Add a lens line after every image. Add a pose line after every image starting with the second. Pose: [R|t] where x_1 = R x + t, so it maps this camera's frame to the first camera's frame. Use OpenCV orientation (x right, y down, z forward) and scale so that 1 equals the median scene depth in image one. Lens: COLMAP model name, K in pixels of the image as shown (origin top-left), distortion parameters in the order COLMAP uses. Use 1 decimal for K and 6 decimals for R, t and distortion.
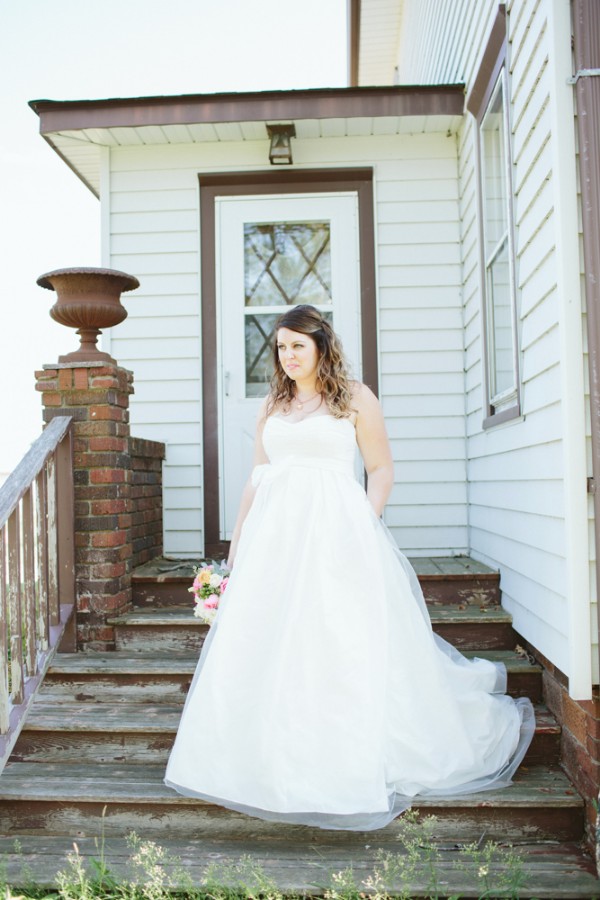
lens RADIAL K [[899.5, 0, 300.2], [0, 899.5, 478.2], [0, 0, 1]] dist [-0.204284, 0.297911]
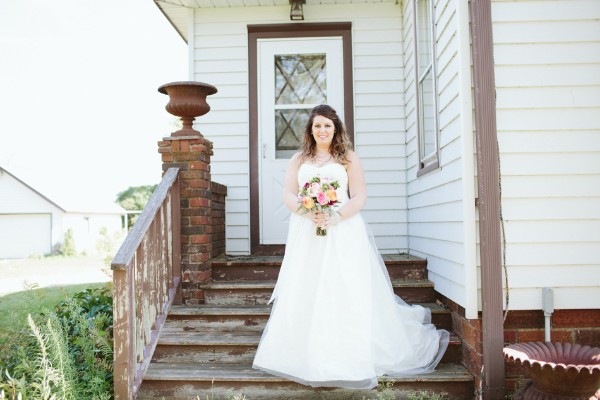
lens RADIAL K [[599.7, 0, 299.2], [0, 599.7, 220.6], [0, 0, 1]] dist [-0.204284, 0.297911]
pose [[0.999930, 0.001856, 0.011648, -0.036274], [-0.001876, 0.999997, 0.001670, 0.028939], [-0.011644, -0.001691, 0.999931, -0.146686]]
